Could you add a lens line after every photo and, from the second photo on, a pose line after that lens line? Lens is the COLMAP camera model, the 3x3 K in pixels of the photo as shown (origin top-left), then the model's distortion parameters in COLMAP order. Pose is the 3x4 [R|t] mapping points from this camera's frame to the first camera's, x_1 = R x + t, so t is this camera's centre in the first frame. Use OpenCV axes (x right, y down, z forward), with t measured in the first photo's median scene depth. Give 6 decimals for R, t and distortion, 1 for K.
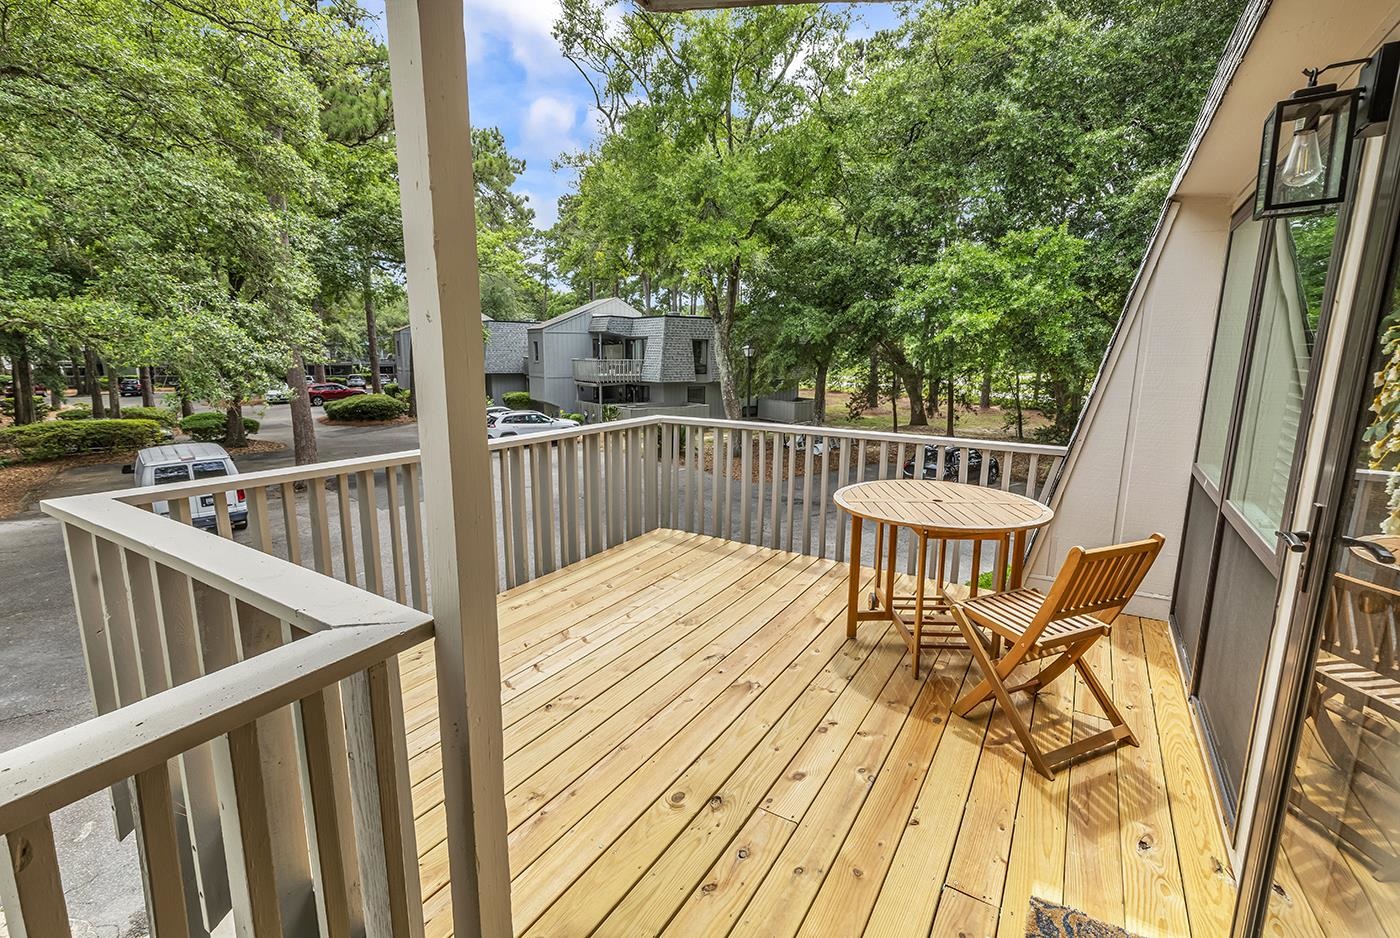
lens RADIAL K [[649.5, 0, 696.0], [0, 649.5, 469.0], [0, 0, 1]] dist [-0.000505, 0.000090]
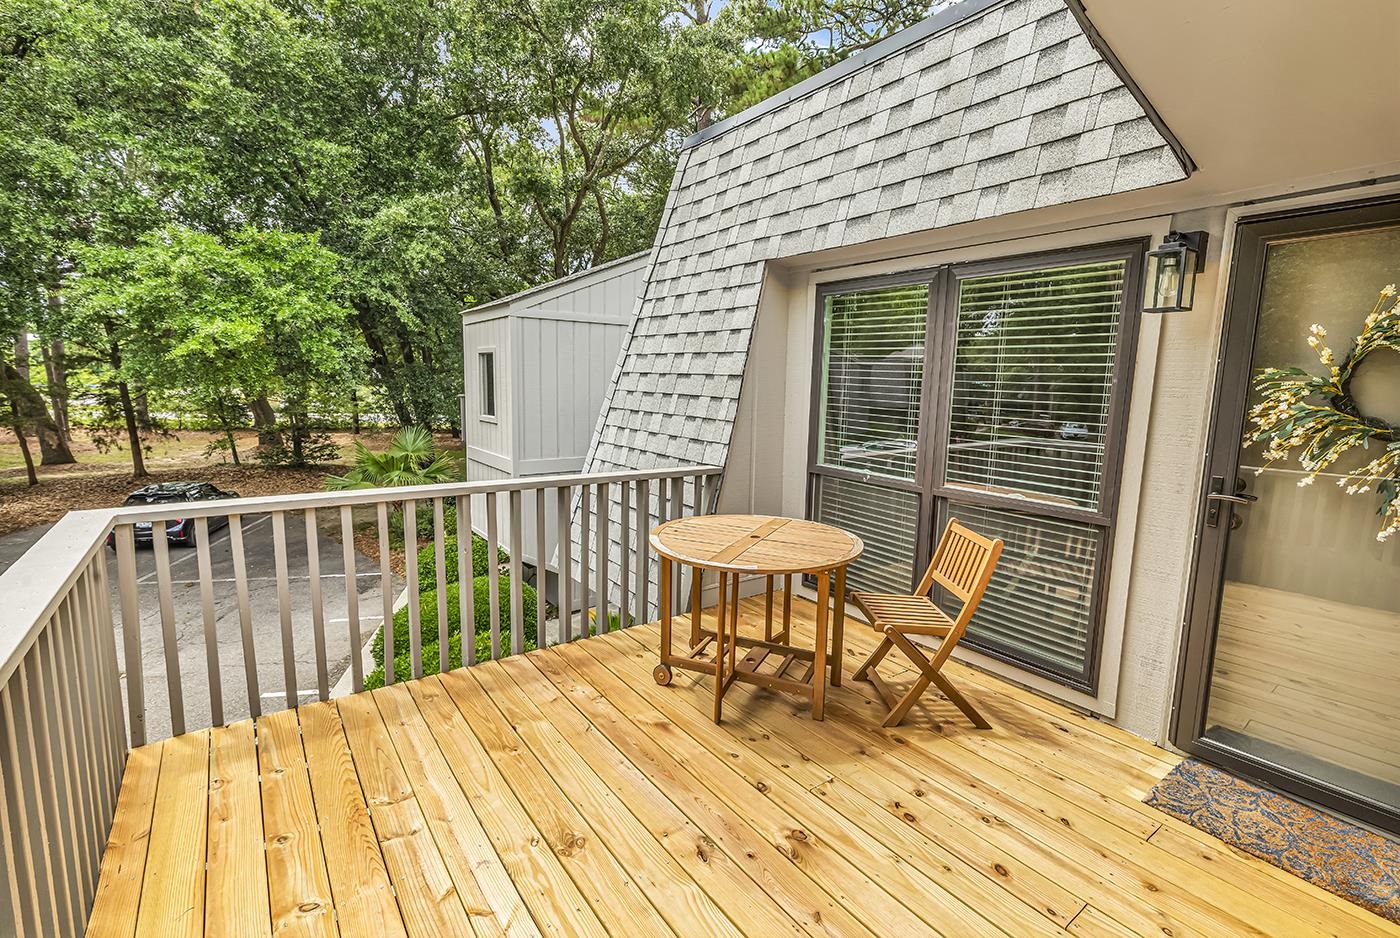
lens RADIAL K [[649.5, 0, 699.8], [0, 649.5, 469.9], [0, 0, 1]] dist [-0.000505, 0.000090]
pose [[0.342330, -0.126263, 0.931057, -0.139948], [0.151734, 0.985352, 0.077837, -0.034091], [-0.927247, 0.114628, 0.356474, 0.197380]]
